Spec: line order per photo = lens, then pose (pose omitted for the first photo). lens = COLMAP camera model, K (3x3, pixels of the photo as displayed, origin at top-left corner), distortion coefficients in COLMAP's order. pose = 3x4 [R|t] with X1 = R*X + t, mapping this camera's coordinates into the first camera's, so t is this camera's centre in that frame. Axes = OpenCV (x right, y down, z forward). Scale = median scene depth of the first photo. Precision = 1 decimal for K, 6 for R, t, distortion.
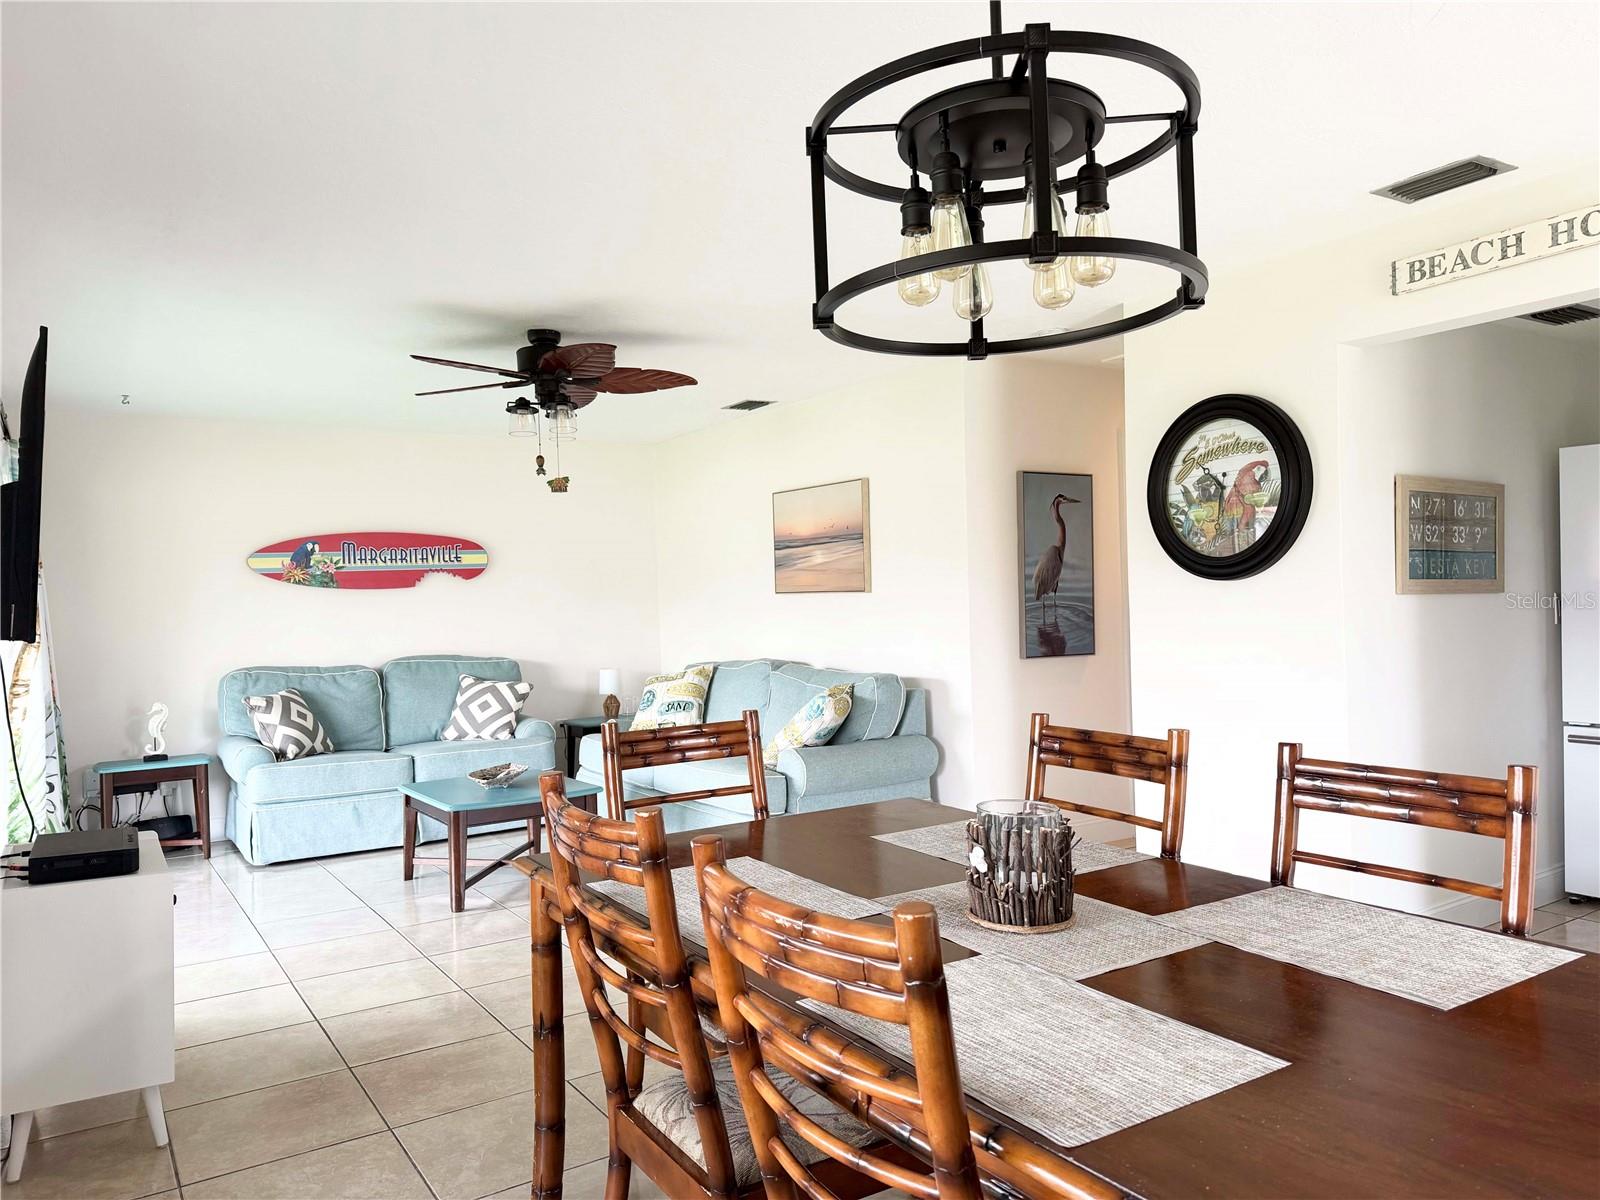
lens RADIAL K [[1115.2, 0, 799.6], [0, 1115.2, 609.6], [0, 0, 1]] dist [0.076022, -0.085974]
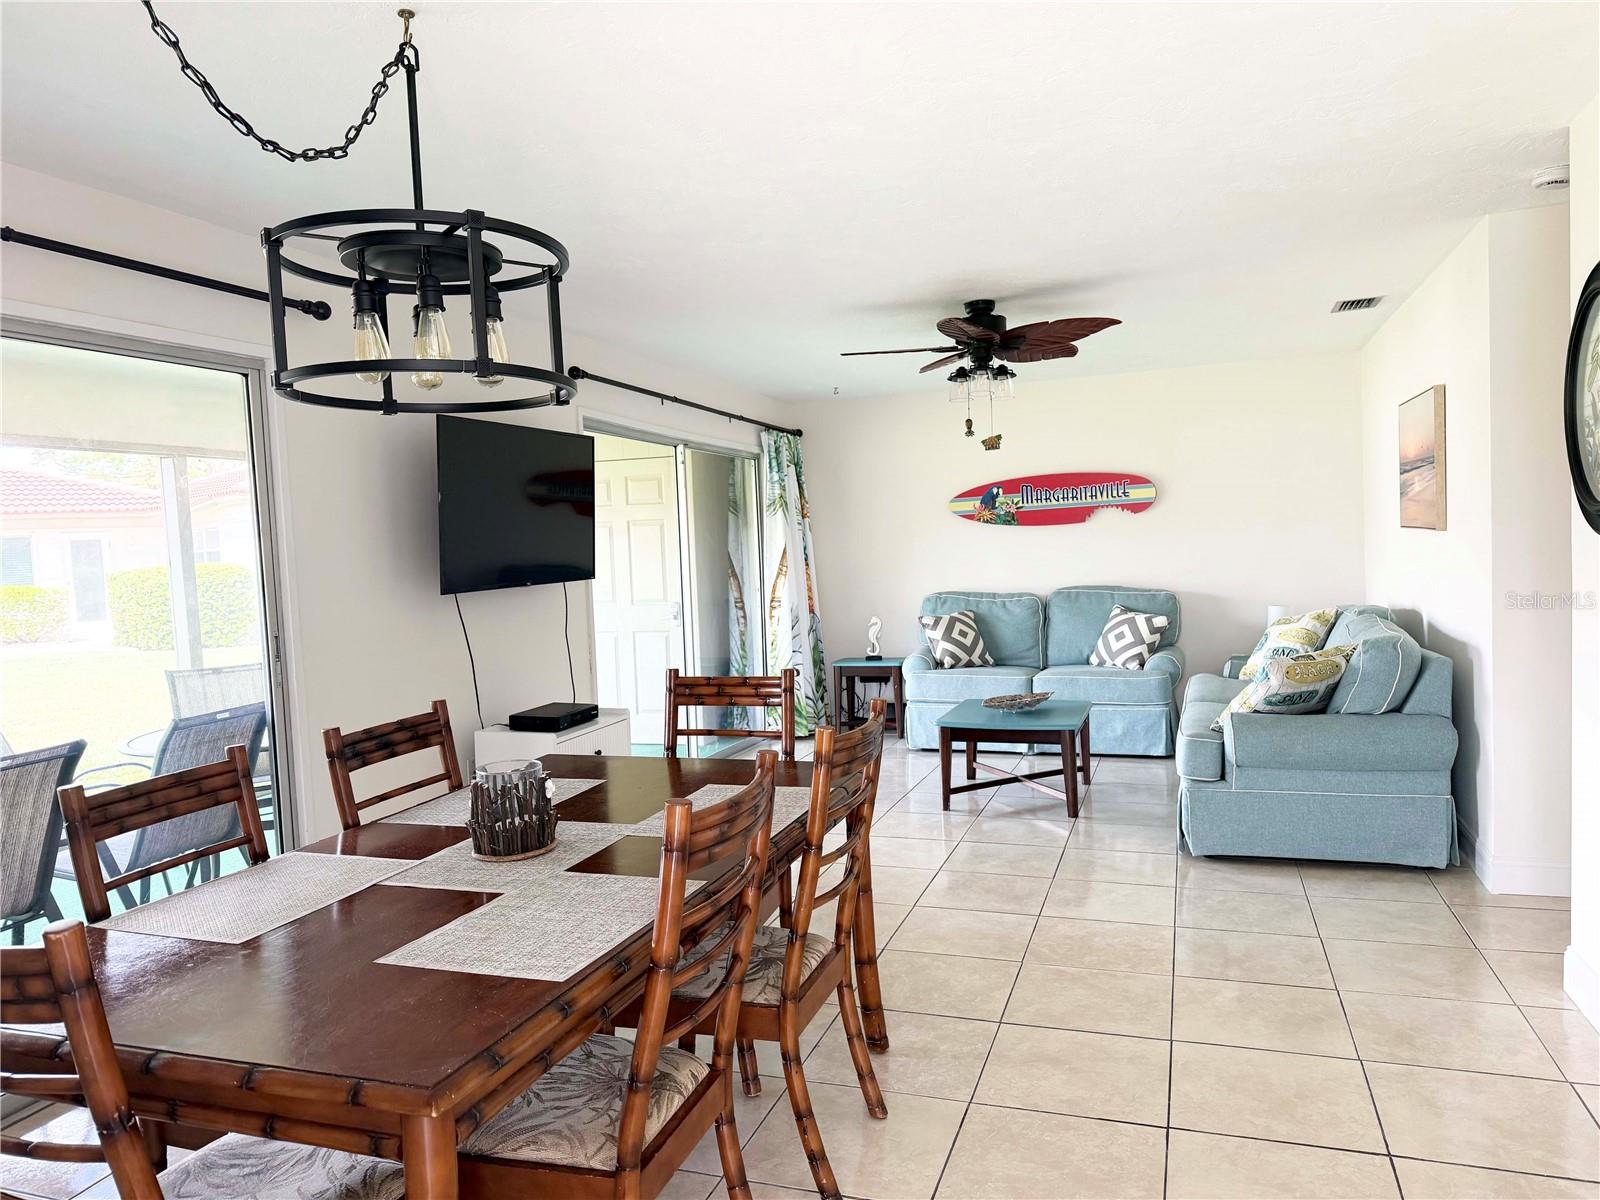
lens RADIAL K [[1115.2, 0, 805.5], [0, 1115.2, 607.3], [0, 0, 1]] dist [0.076022, -0.085974]
pose [[0.612535, 0.049133, -0.788915, 0.411822], [0.016774, 0.997034, 0.075118, -0.028259], [0.790266, -0.059246, 0.609894, 0.140371]]
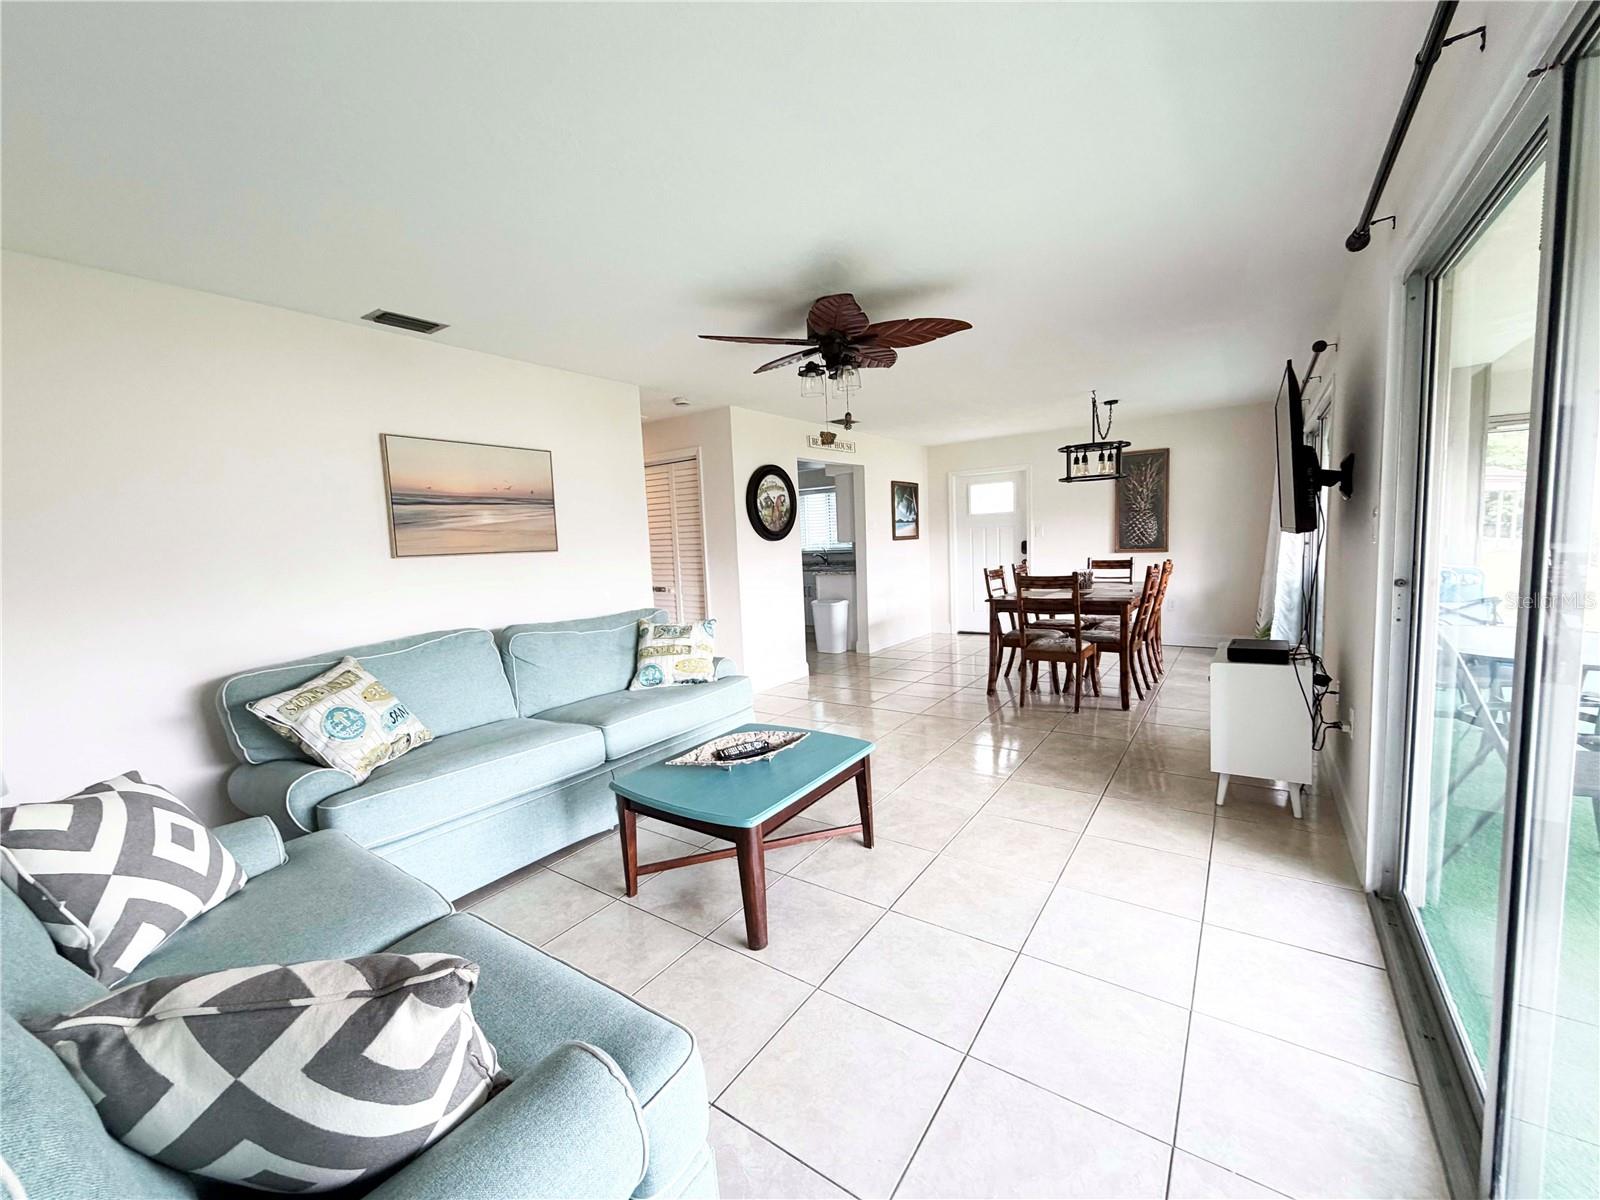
lens RADIAL K [[637.0, 0, 799.3], [0, 637.0, 599.5], [0, 0, 1]] dist [0.008014, -0.000629]
pose [[-0.361327, -0.040184, 0.931573, -0.627419], [0.070018, 0.995081, 0.070081, 0.004797], [-0.929807, 0.090549, -0.356736, 0.974317]]
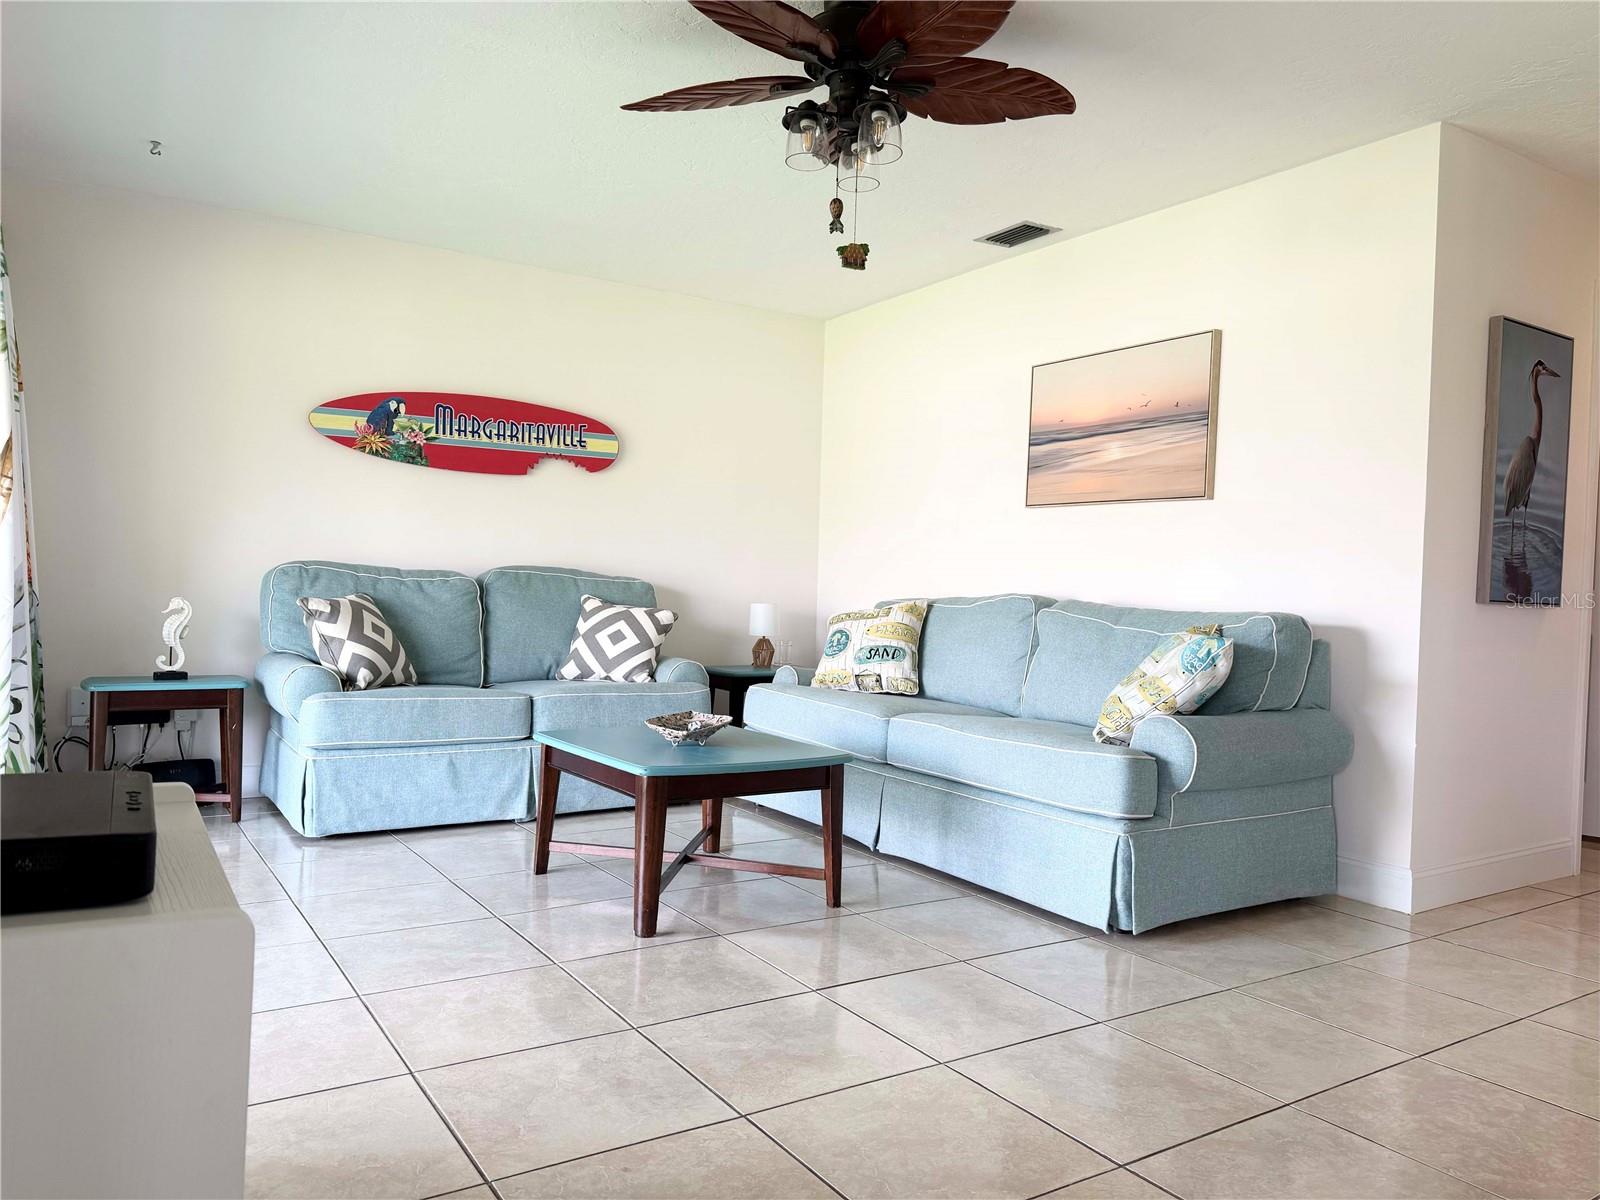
lens RADIAL K [[1115.2, 0, 810.8], [0, 1115.2, 609.8], [0, 0, 1]] dist [0.076022, -0.085974]
pose [[0.998161, 0.060566, 0.002639, -0.174690], [-0.060595, 0.998075, 0.013181, 0.056472], [-0.001835, -0.013317, 0.999910, 0.294128]]
